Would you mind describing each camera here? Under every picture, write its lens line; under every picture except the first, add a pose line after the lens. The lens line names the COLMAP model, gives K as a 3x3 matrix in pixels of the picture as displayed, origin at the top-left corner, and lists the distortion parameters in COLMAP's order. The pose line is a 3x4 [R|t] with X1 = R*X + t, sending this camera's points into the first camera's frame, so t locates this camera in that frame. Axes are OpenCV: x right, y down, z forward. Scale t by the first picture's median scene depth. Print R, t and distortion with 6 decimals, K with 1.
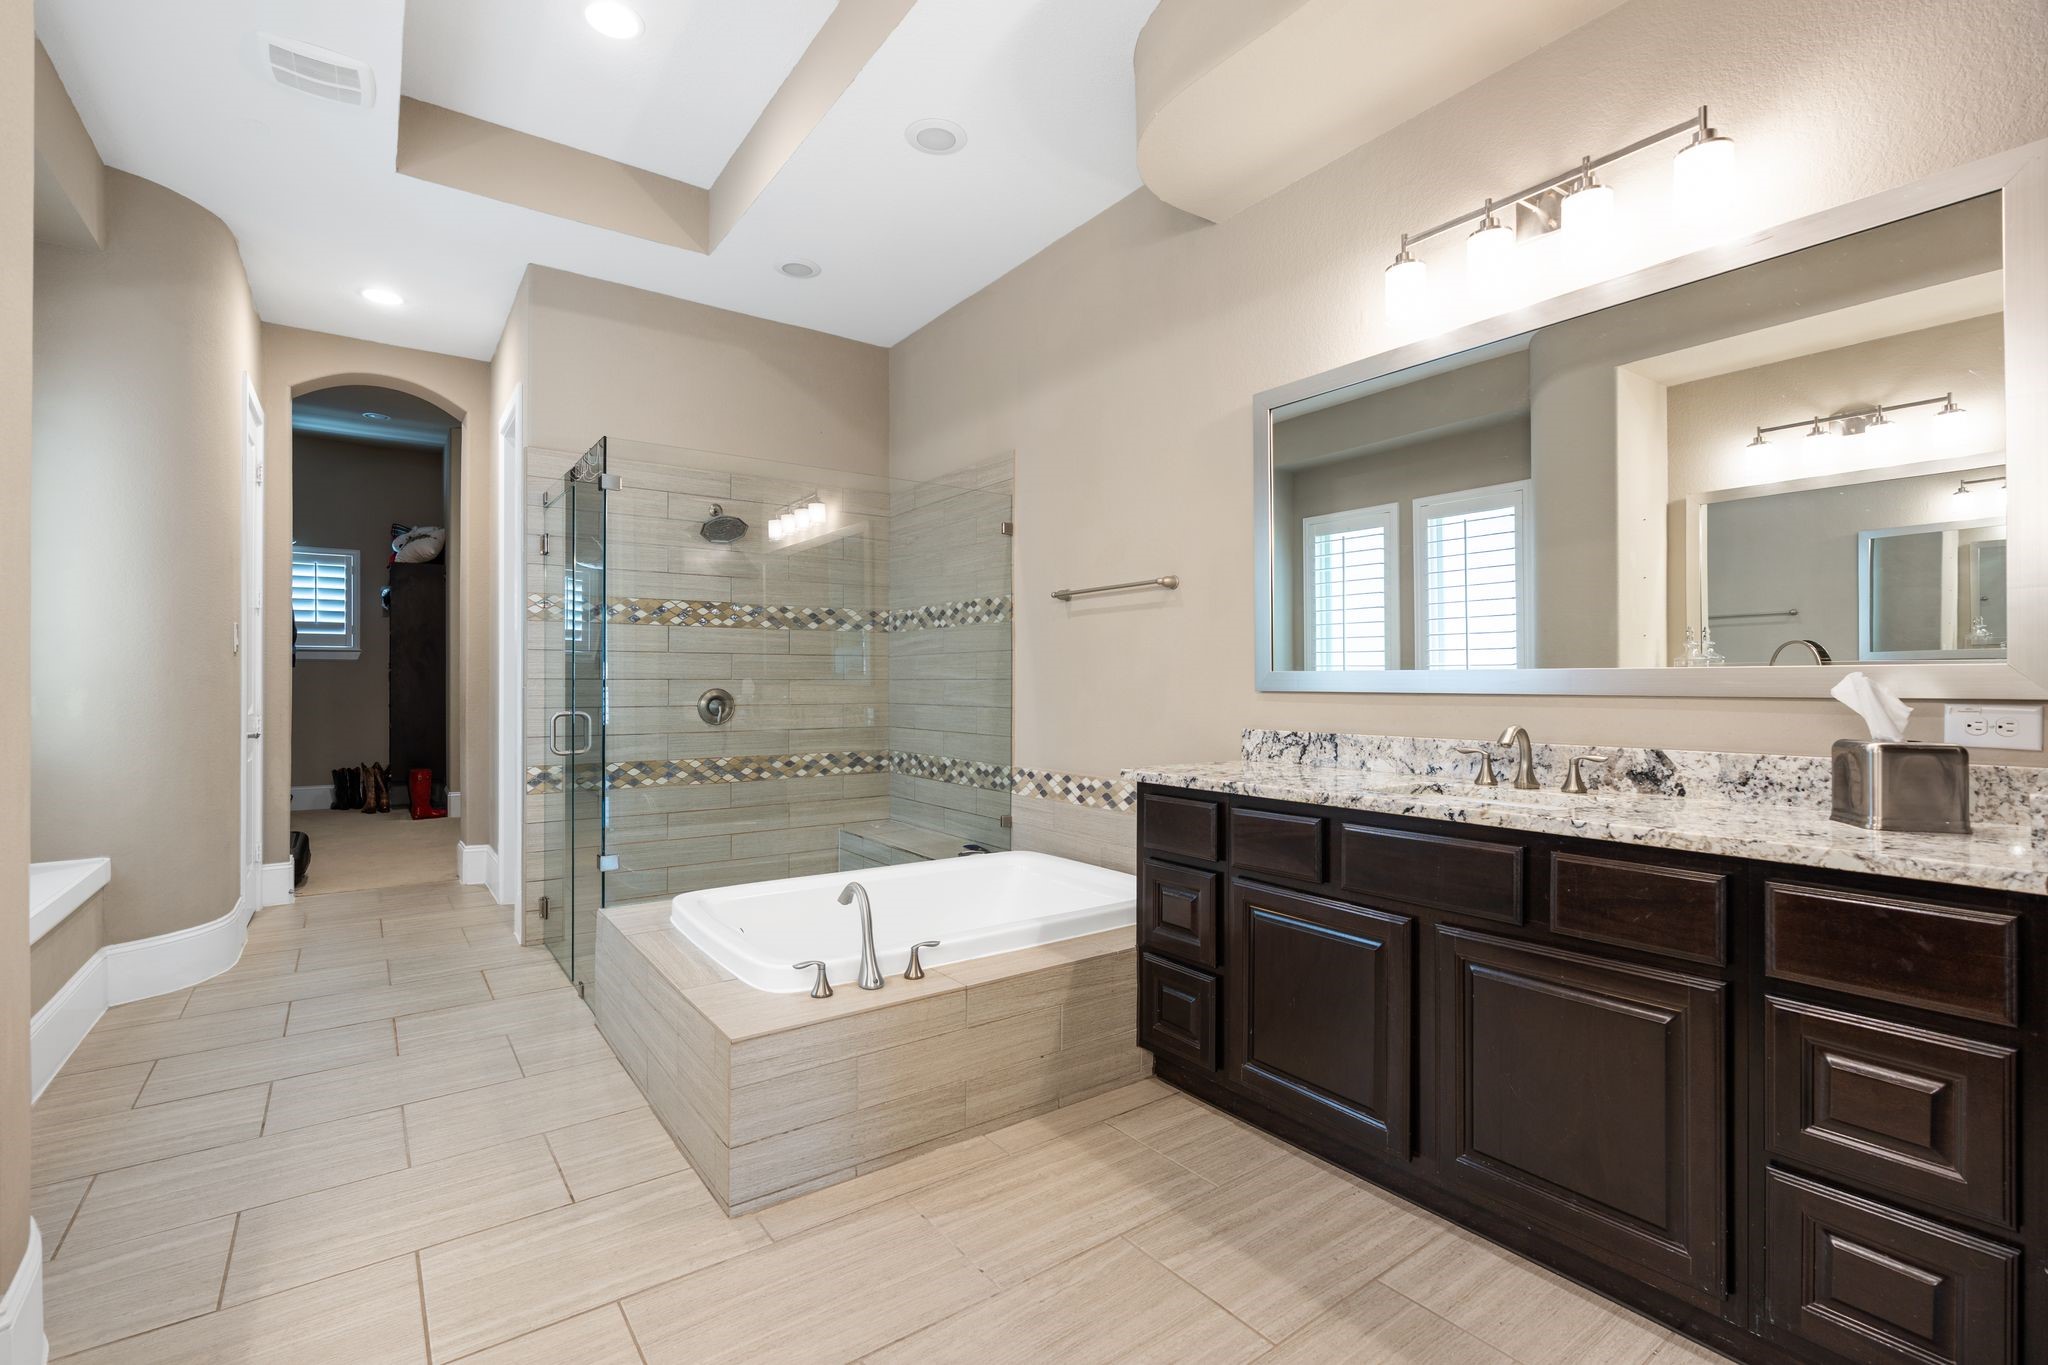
lens RADIAL K [[920.3, 0, 1033.1], [0, 920.3, 682.8], [0, 0, 1]] dist [-0.002062, 0.000755]
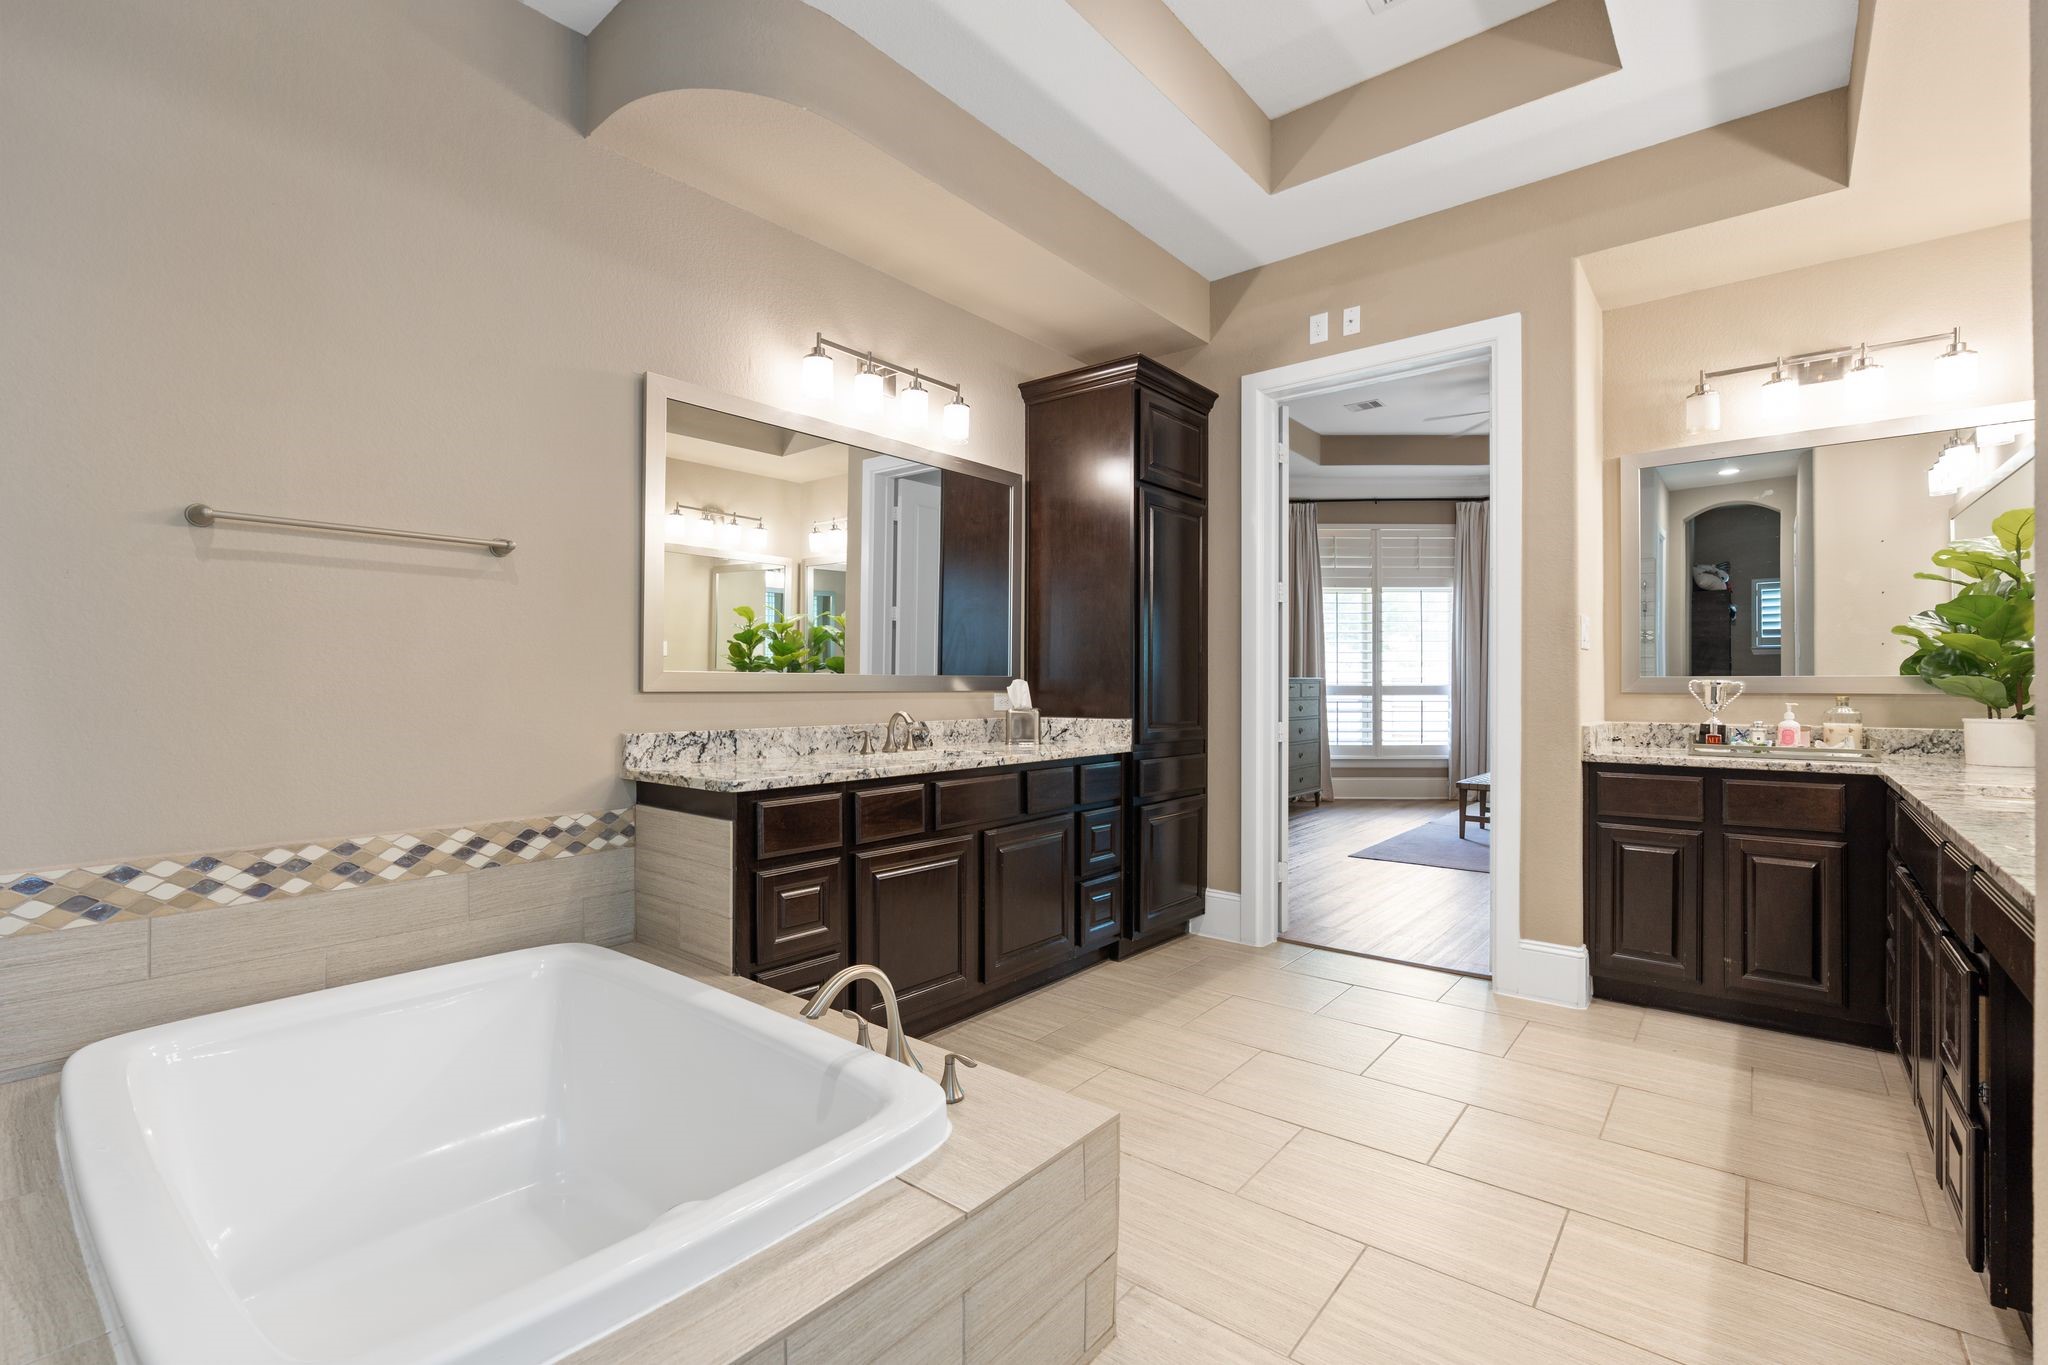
lens RADIAL K [[920.3, 0, 1036.3], [0, 920.3, 670.6], [0, 0, 1]] dist [-0.002062, 0.000755]
pose [[-0.246854, 0.013147, 0.968963, -0.821916], [-0.002702, 0.999895, -0.014255, -0.000361], [-0.969049, -0.006137, -0.246793, 0.923710]]
